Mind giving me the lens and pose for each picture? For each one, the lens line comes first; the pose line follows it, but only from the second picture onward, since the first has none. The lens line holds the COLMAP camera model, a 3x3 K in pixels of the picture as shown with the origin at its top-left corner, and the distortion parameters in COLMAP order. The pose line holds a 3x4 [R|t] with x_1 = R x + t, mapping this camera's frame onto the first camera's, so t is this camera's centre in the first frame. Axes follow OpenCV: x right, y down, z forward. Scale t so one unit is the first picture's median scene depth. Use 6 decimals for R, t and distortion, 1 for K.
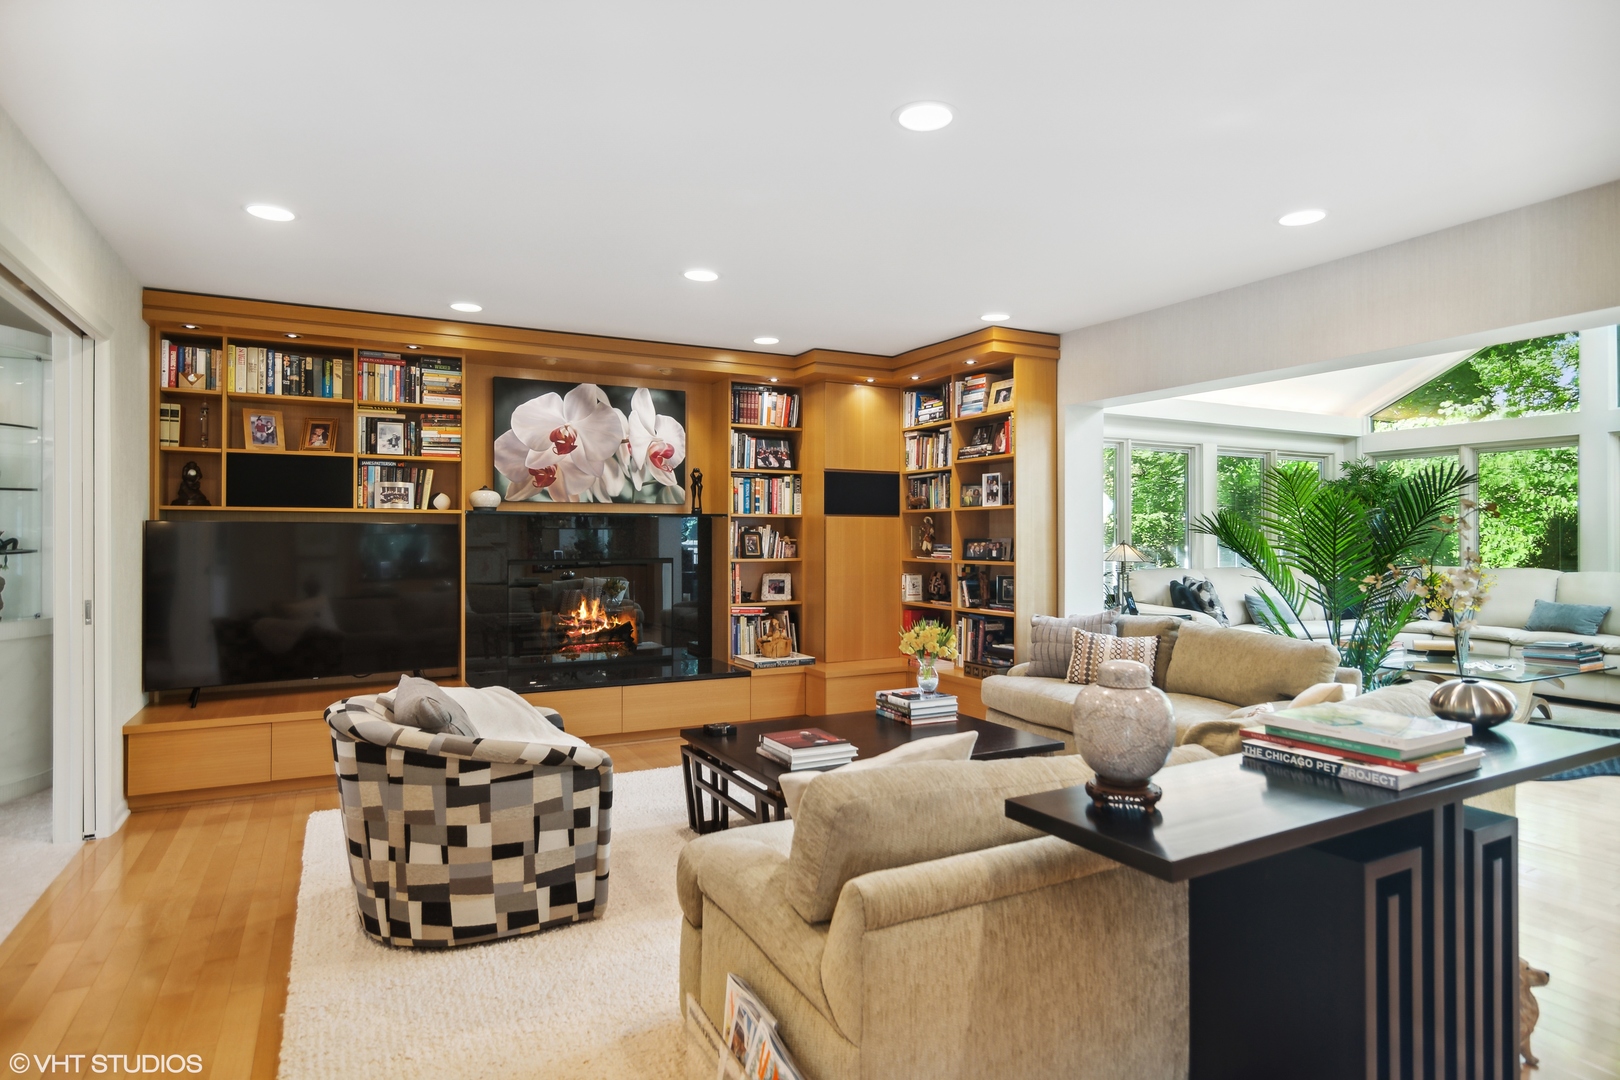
lens RADIAL K [[896.1, 0, 803.0], [0, 896.1, 535.1], [0, 0, 1]] dist [-0.000949, 0.002155]
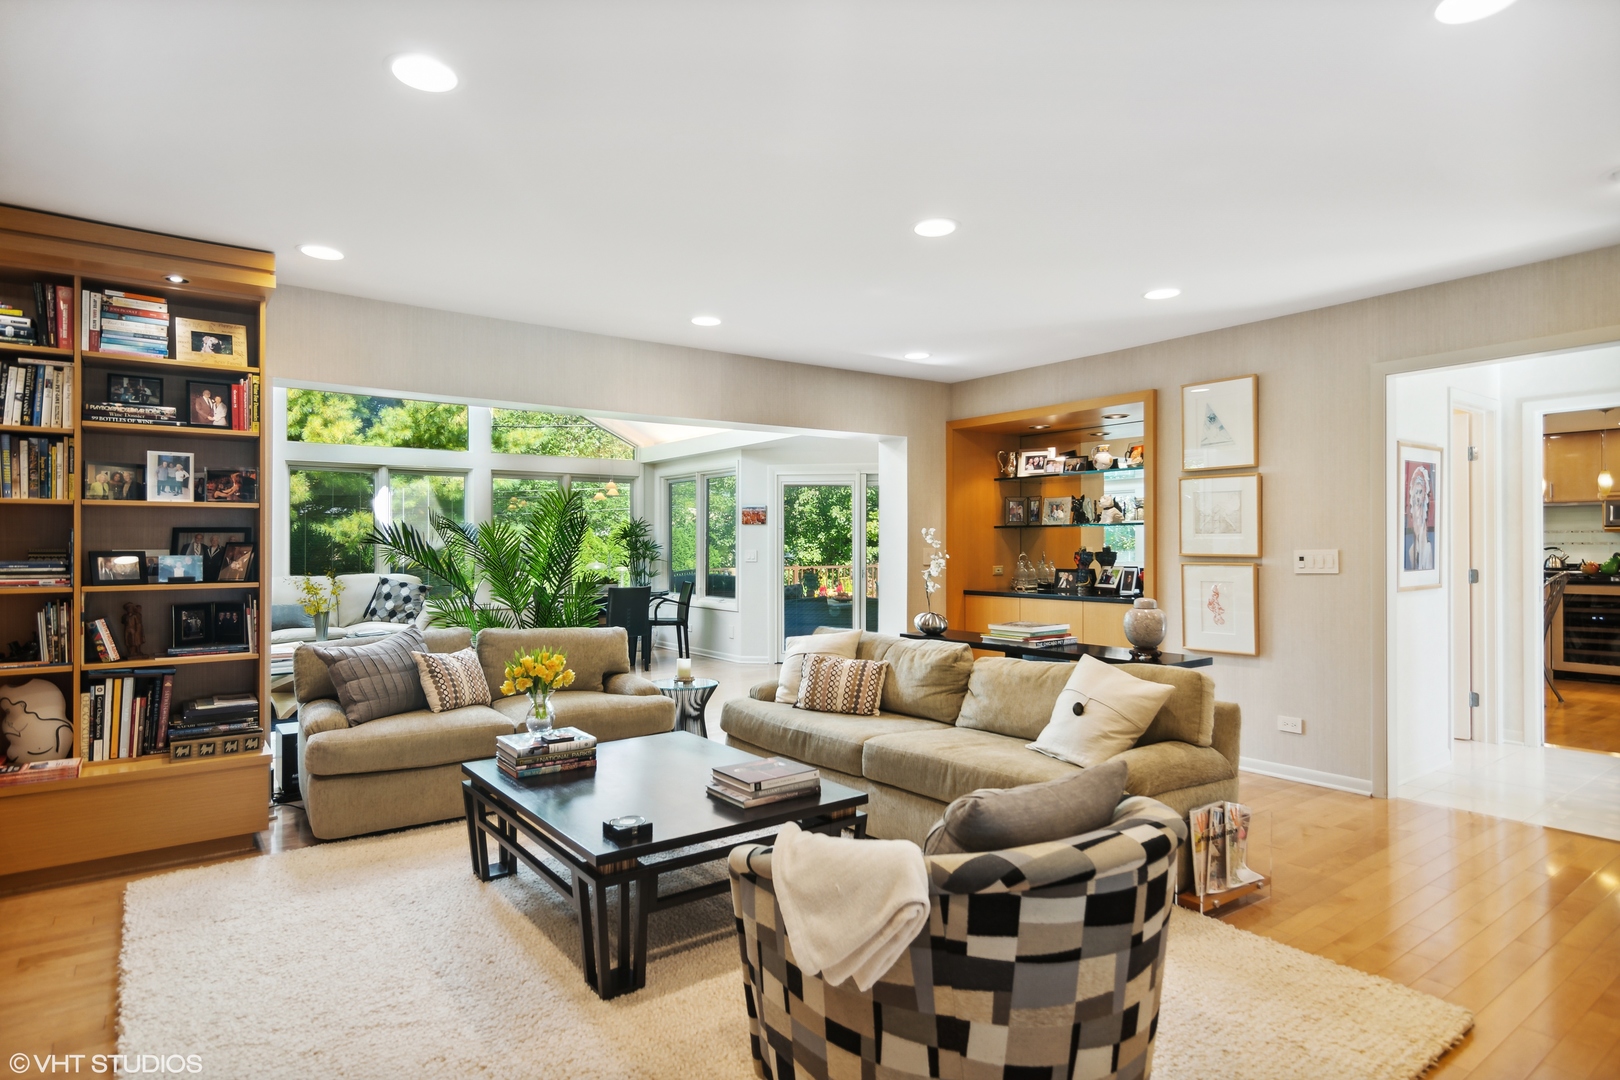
lens RADIAL K [[896.1, 0, 810.4], [0, 896.1, 539.5], [0, 0, 1]] dist [-0.000949, 0.002155]
pose [[-0.155843, 0.004723, 0.987771, -0.523250], [0.000495, 0.999989, -0.004703, -0.000646], [-0.987782, -0.000244, -0.155844, 0.640088]]
